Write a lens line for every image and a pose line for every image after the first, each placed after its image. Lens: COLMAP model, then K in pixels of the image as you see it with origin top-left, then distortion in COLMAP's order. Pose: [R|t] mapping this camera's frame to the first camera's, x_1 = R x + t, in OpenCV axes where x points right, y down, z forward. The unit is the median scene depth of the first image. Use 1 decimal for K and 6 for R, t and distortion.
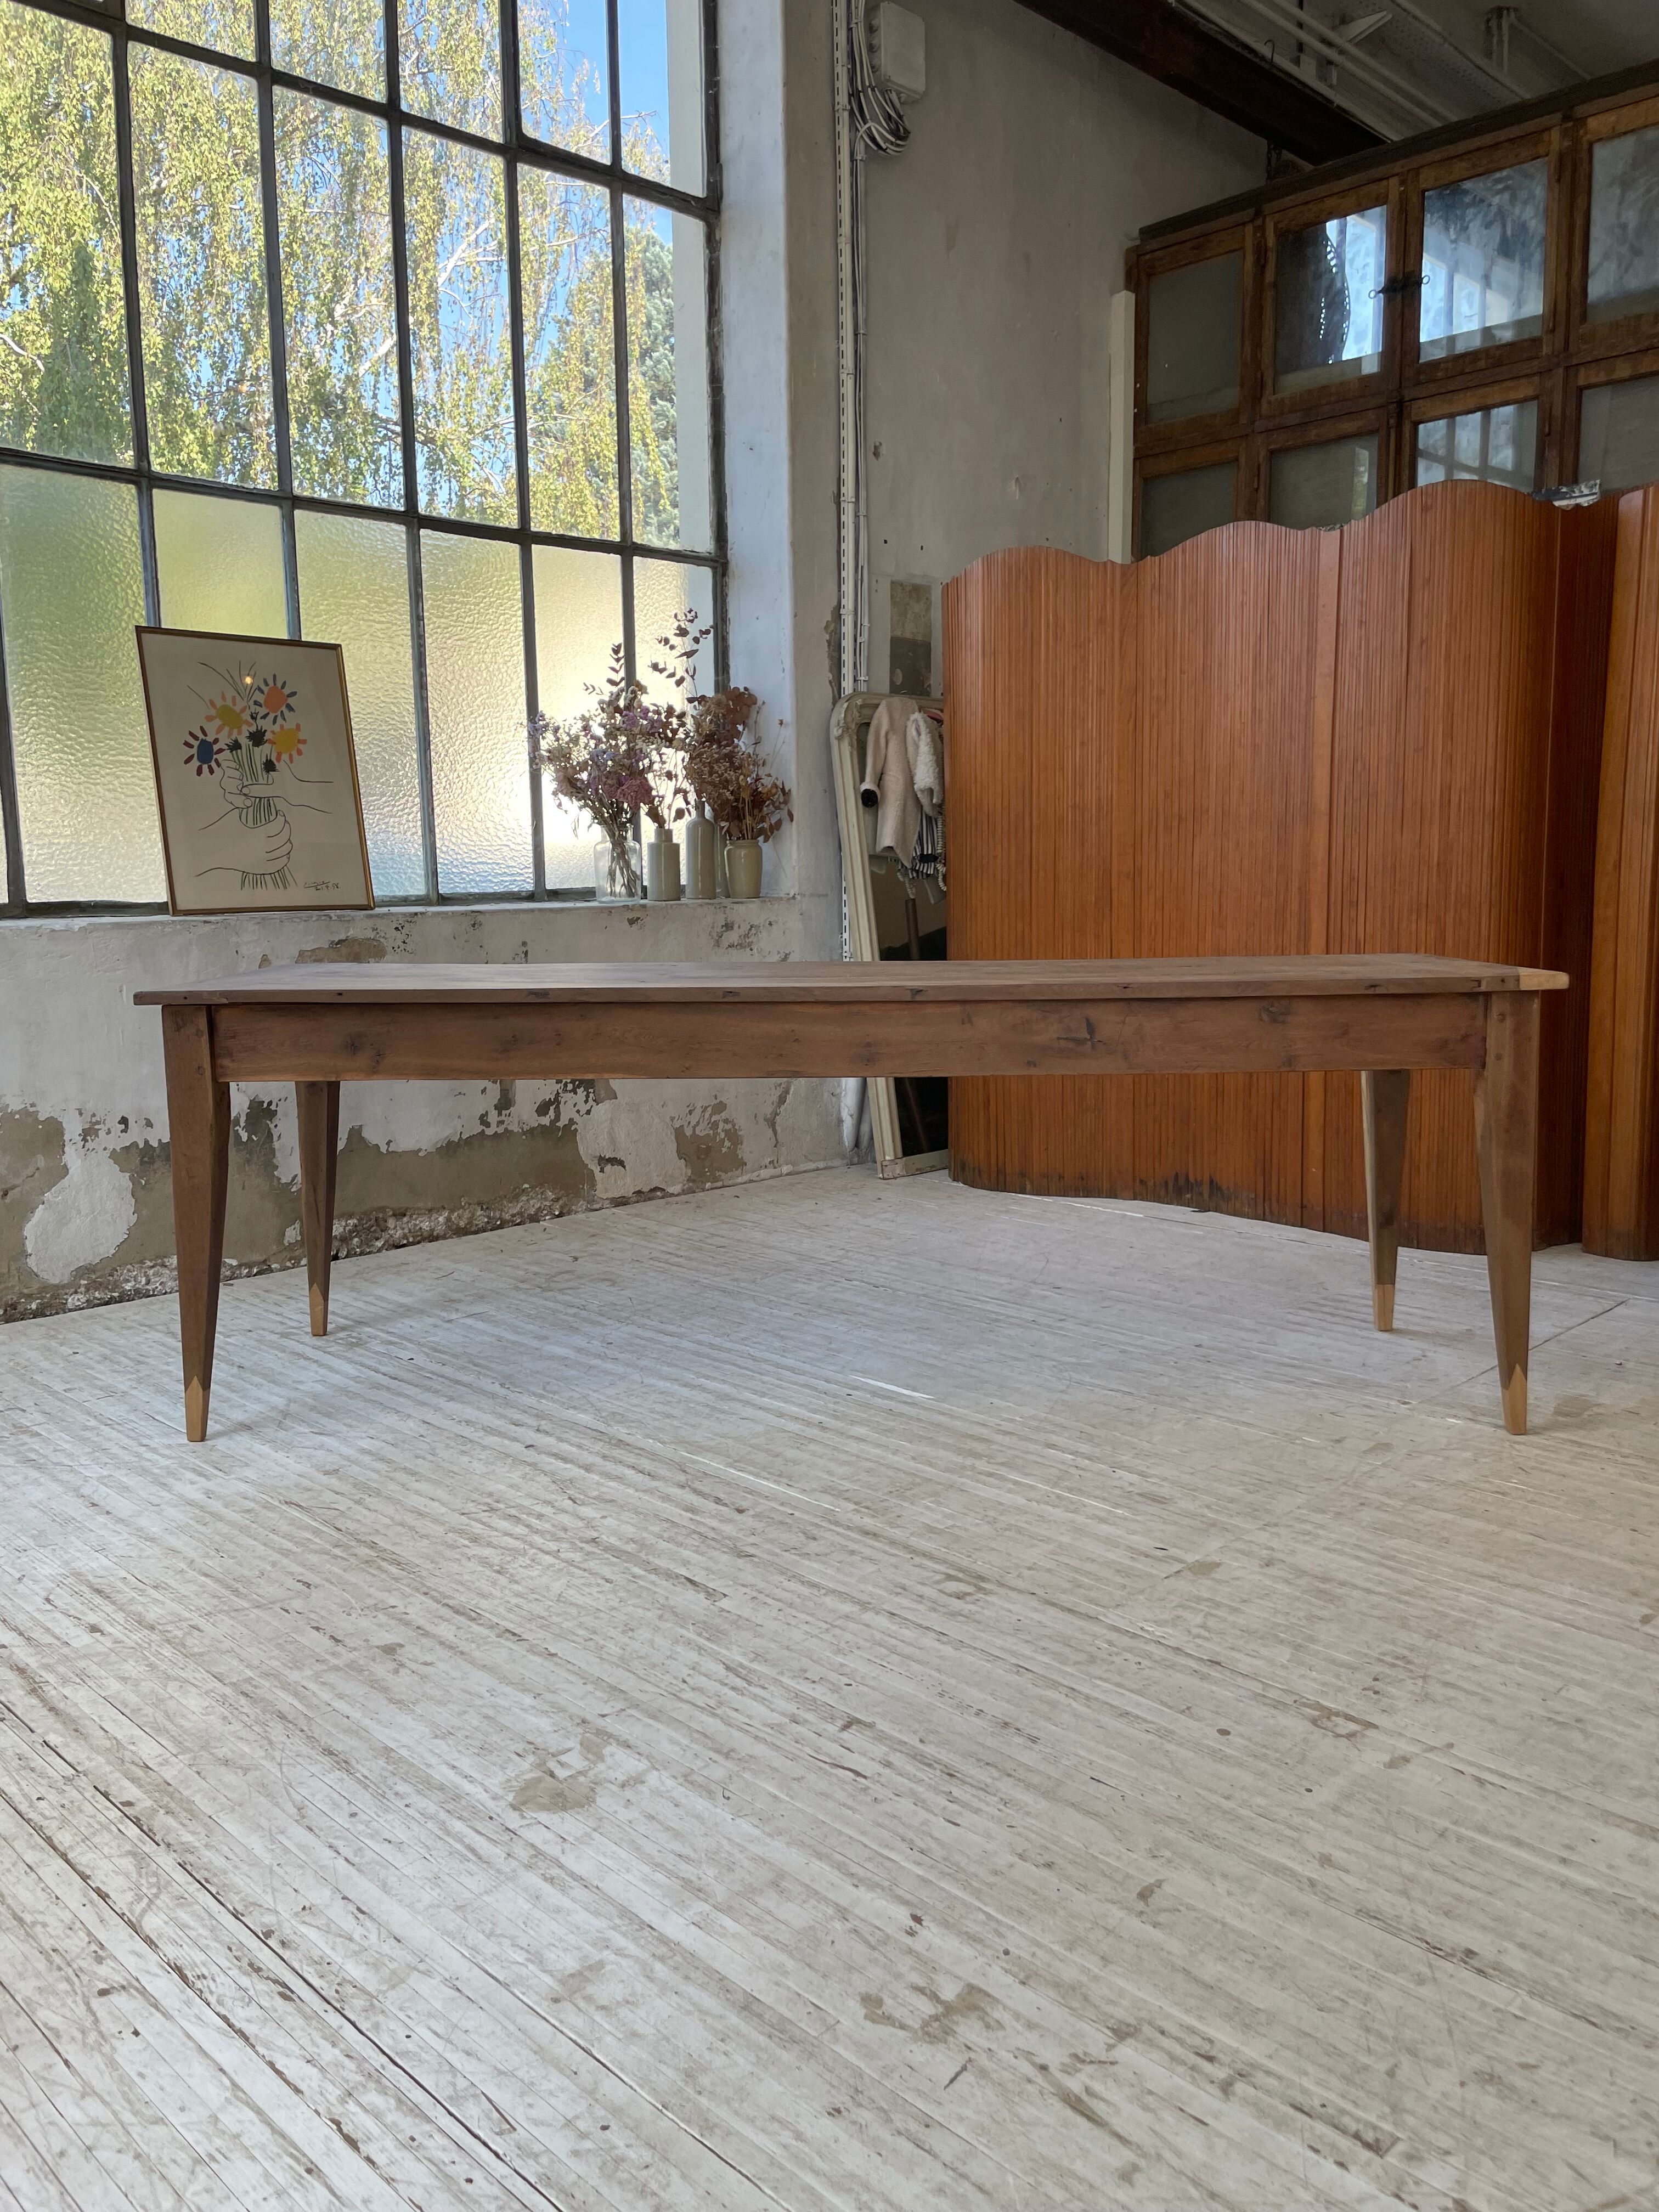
lens RADIAL K [[1686.5, 0, 835.3], [0, 1686.5, 1085.7], [0, 0, 1]] dist [0.090814, -0.130154]
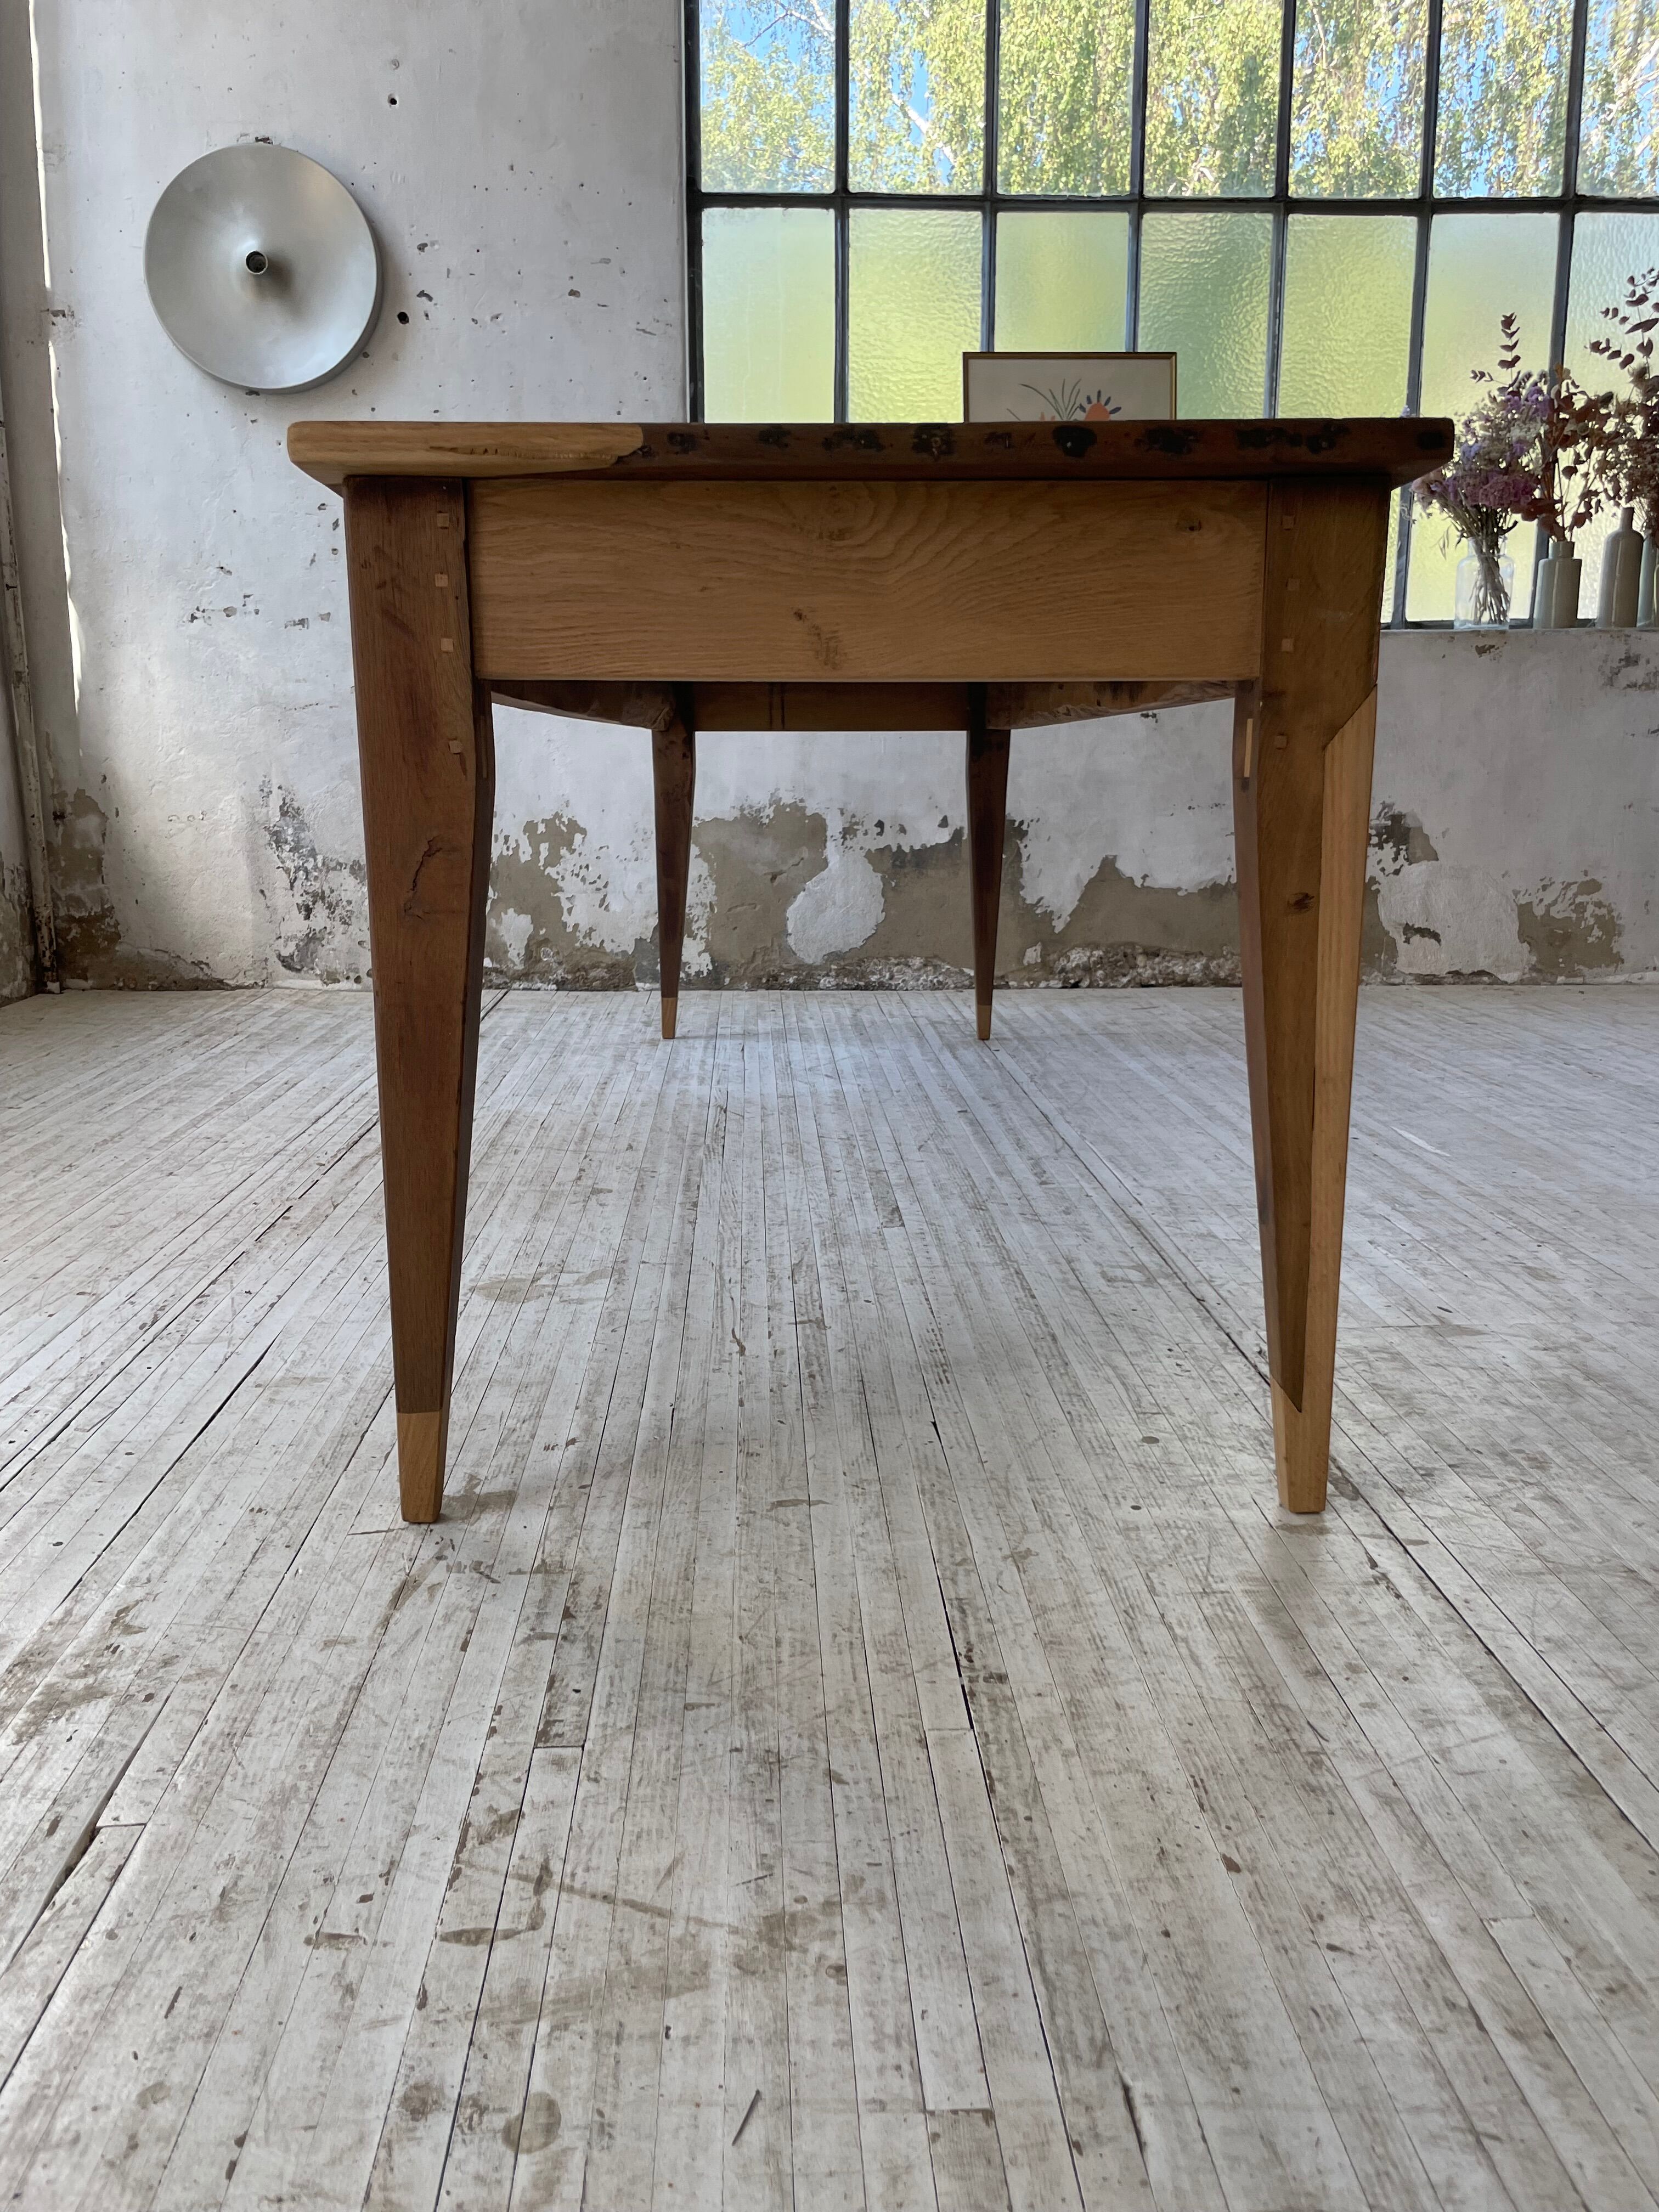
lens RADIAL K [[1686.5, 0, 829.4], [0, 1686.5, 1094.4], [0, 0, 1]] dist [0.090814, -0.130154]
pose [[0.737416, 0.141650, -0.660419, 0.288744], [-0.095388, 0.989803, 0.105788, 0.078231], [0.668669, -0.015014, 0.743408, 0.169153]]
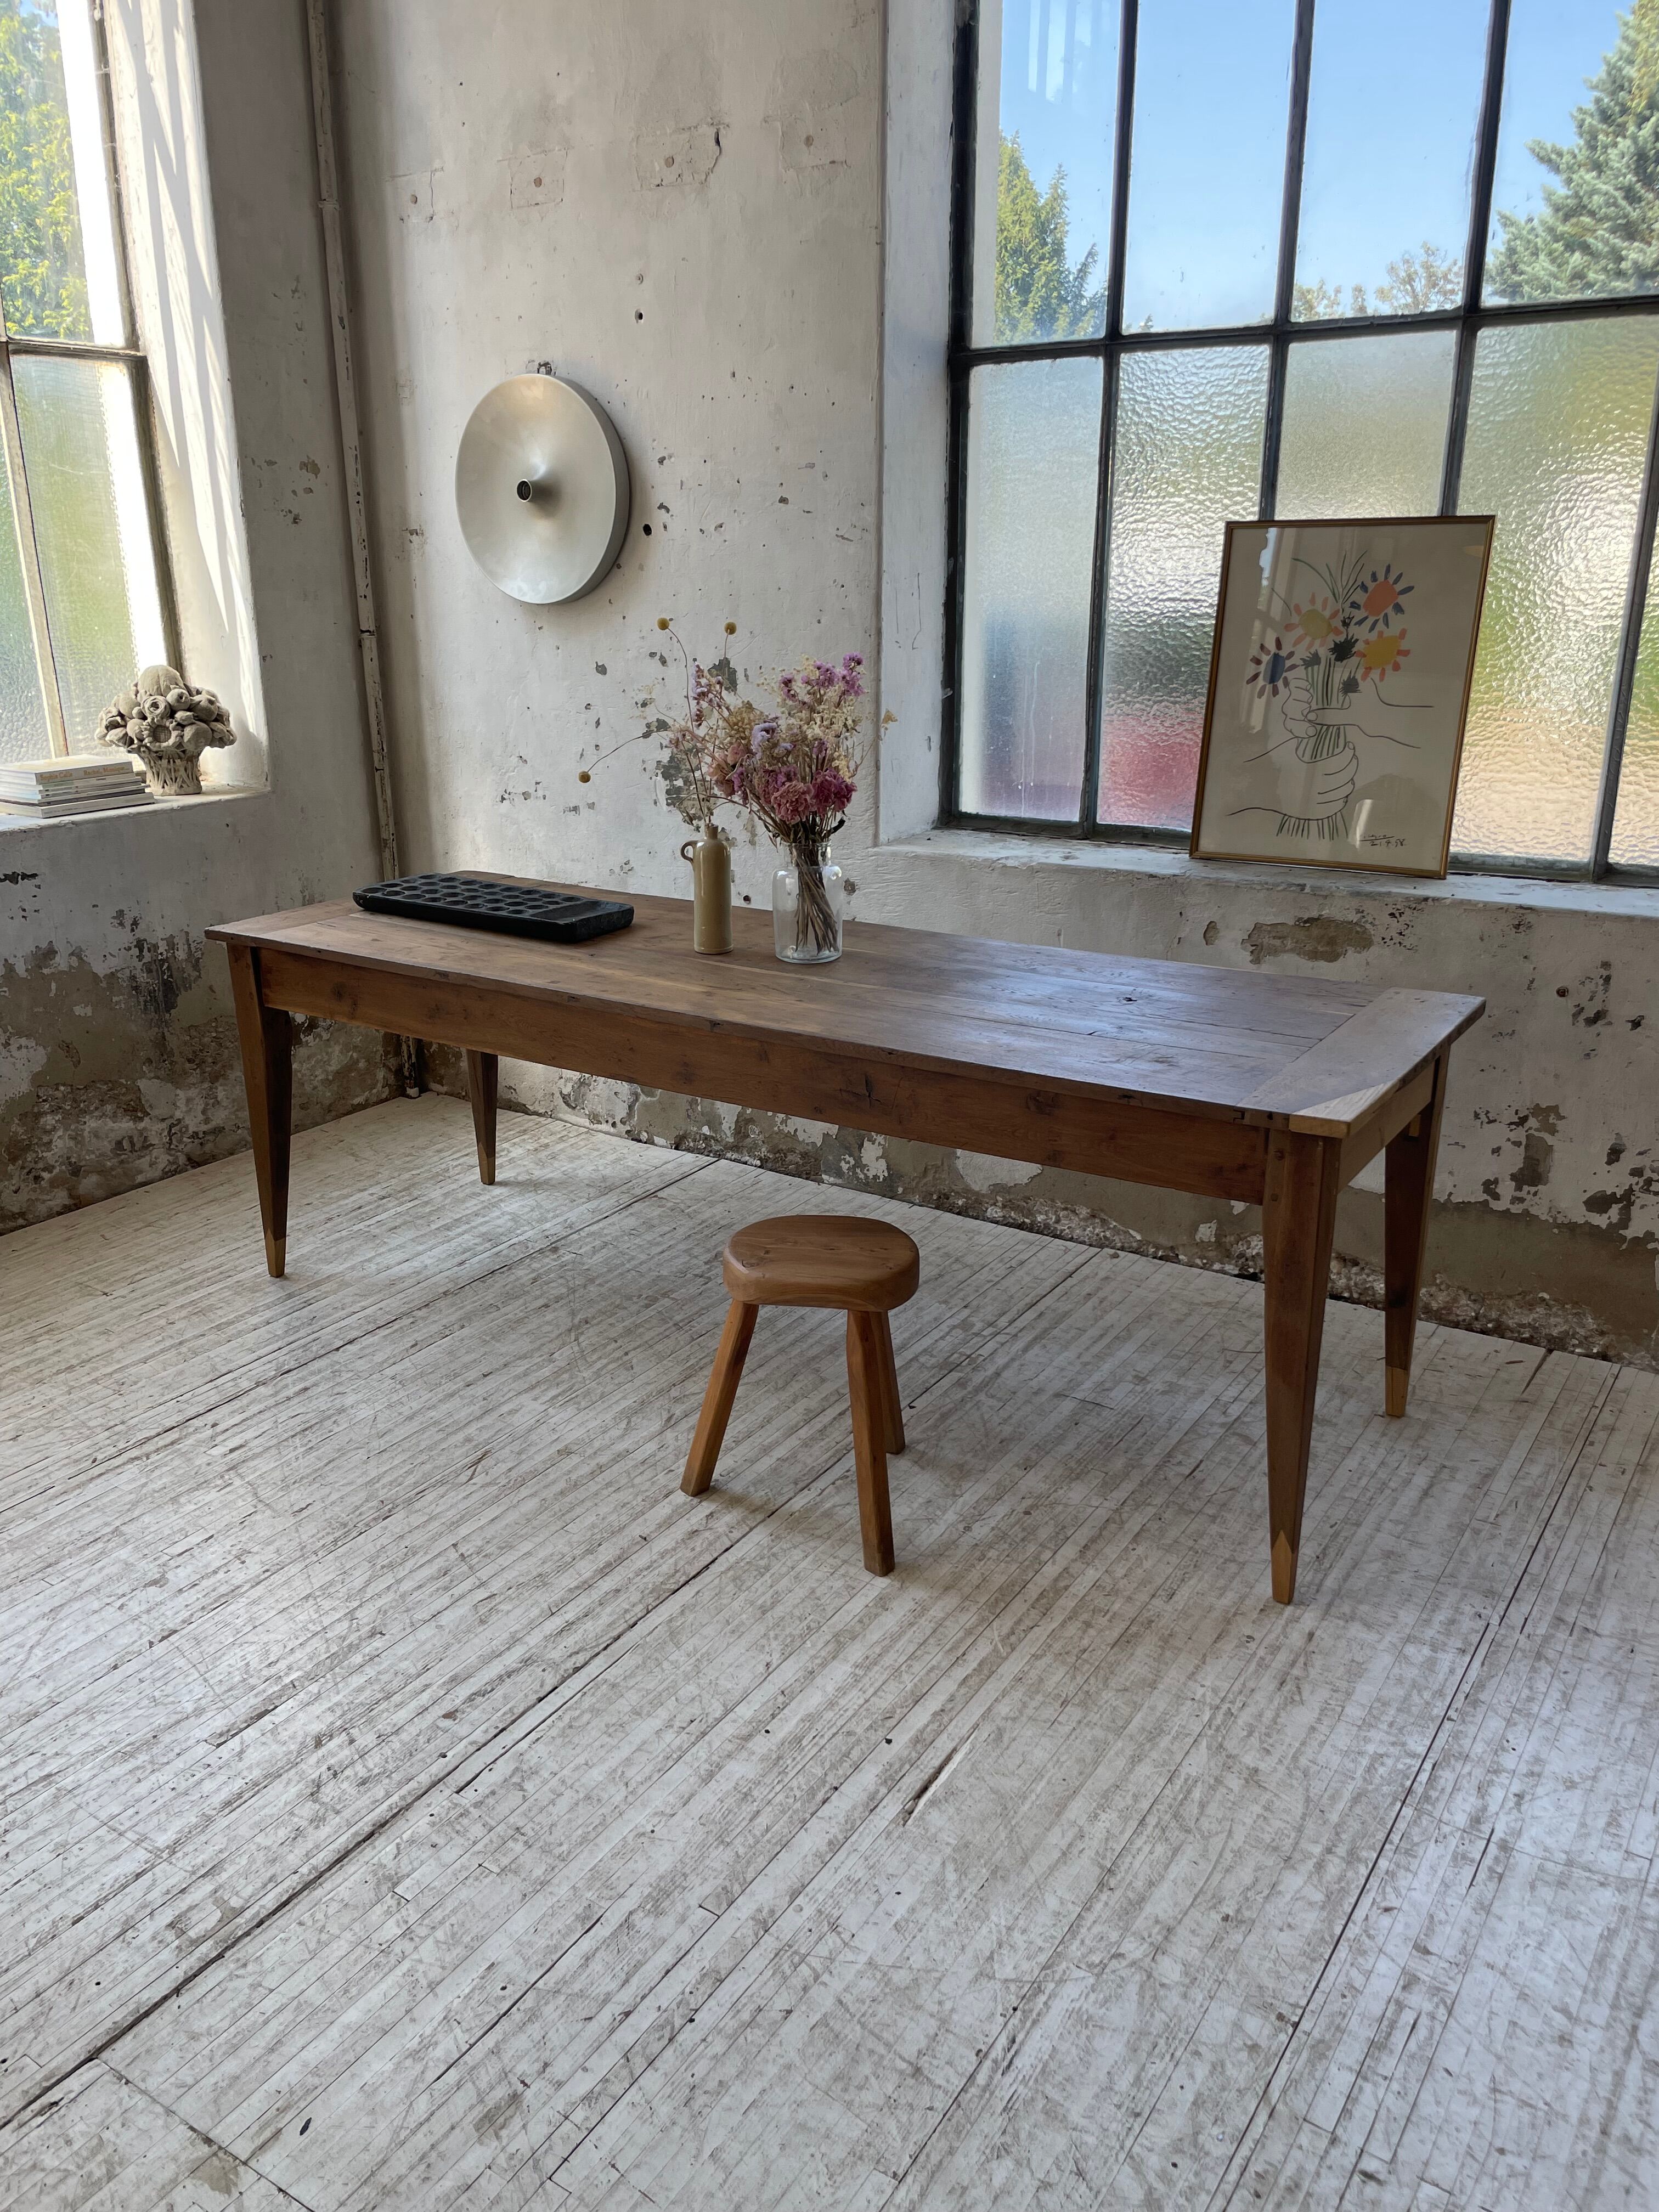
lens RADIAL K [[1686.5, 0, 819.4], [0, 1686.5, 1115.1], [0, 0, 1]] dist [0.090814, -0.130154]
pose [[0.199987, 0.319582, -0.926214, 0.464959], [-0.123945, 0.945968, 0.299636, -0.222424], [0.971927, 0.054876, 0.228792, 0.628750]]
